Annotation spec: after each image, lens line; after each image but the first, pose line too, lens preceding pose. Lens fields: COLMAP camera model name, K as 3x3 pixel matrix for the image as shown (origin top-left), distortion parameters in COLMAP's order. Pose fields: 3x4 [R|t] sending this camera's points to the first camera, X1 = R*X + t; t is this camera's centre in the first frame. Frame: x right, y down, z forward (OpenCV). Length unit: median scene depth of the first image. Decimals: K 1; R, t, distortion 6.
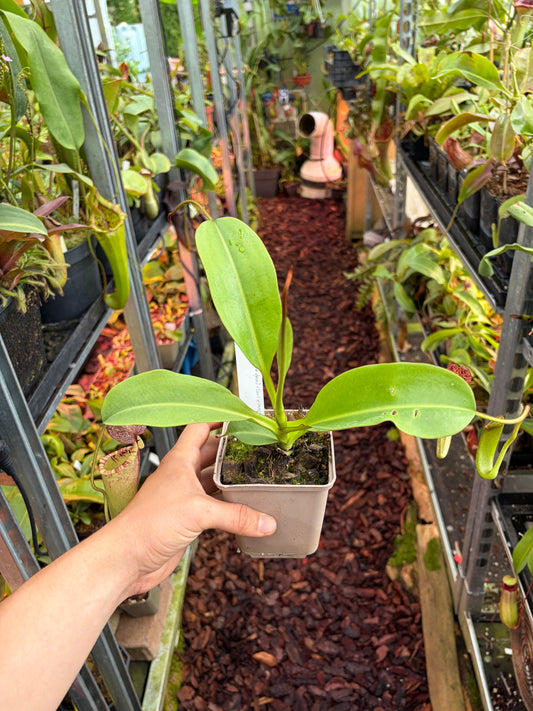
lens RADIAL K [[559.9, 0, 264.5], [0, 559.9, 355.8], [0, 0, 1]] dist [0.022025, -0.037246]
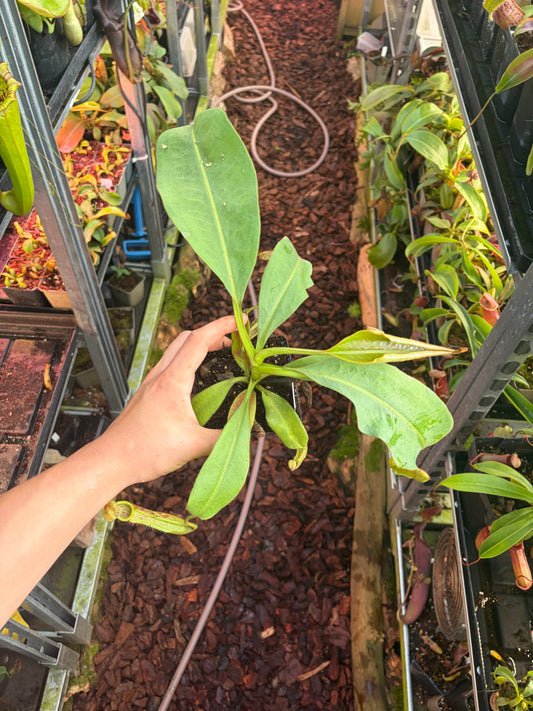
lens RADIAL K [[559.9, 0, 262.7], [0, 559.9, 363.0], [0, 0, 1]] dist [0.022025, -0.037246]
pose [[0.993869, 0.069726, 0.085802, 0.004517], [-0.097086, 0.921689, 0.375584, -0.140358], [-0.052895, -0.381612, 0.922808, 0.144009]]
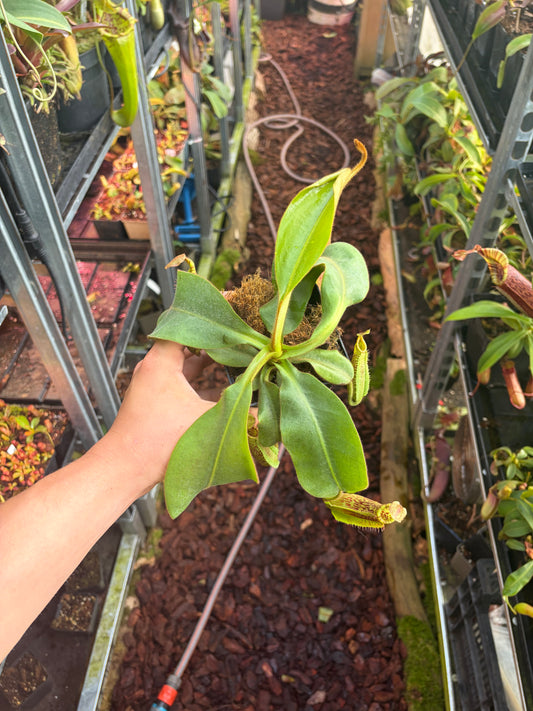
lens RADIAL K [[559.9, 0, 264.6], [0, 559.9, 365.0], [0, 0, 1]] dist [0.022025, -0.037246]
pose [[0.997416, 0.062603, 0.035255, -0.012146], [-0.069793, 0.960728, 0.268570, 0.031441], [-0.017057, -0.270336, 0.962615, -0.074620]]
